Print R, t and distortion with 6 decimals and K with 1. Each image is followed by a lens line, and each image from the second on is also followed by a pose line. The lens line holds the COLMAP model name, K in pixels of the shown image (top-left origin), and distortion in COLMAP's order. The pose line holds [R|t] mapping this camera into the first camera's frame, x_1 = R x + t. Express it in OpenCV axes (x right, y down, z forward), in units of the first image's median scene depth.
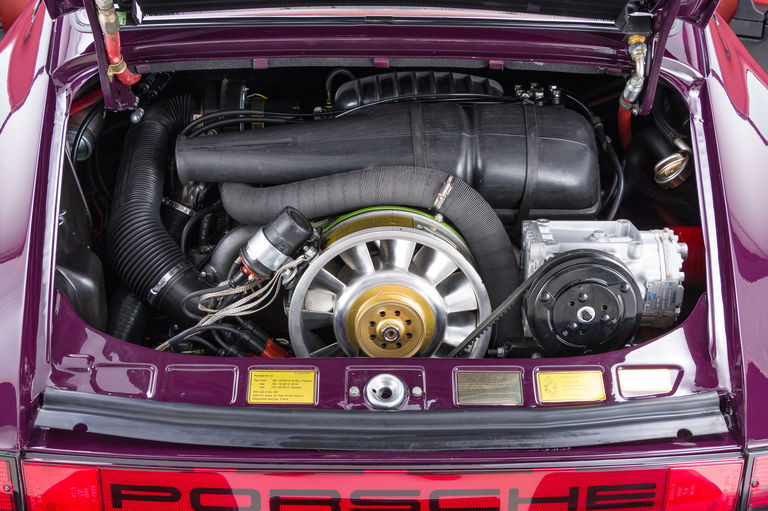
lens RADIAL K [[1236.7, 0, 384.0], [0, 1236.7, 255.5], [0, 0, 1]] dist [0.001129, -0.057794]
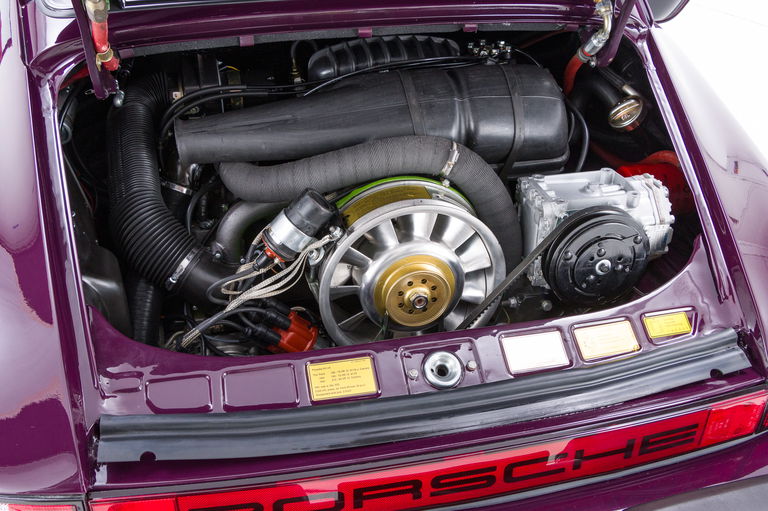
lens RADIAL K [[852.9, 0, 384.0], [0, 852.9, 255.5], [0, 0, 1]] dist [0.000887, 0.004510]
pose [[0.976412, -0.109316, 0.186198, -0.147237], [0.082113, 0.985569, 0.148025, -0.080632], [-0.199692, -0.129244, 0.971298, 0.295046]]
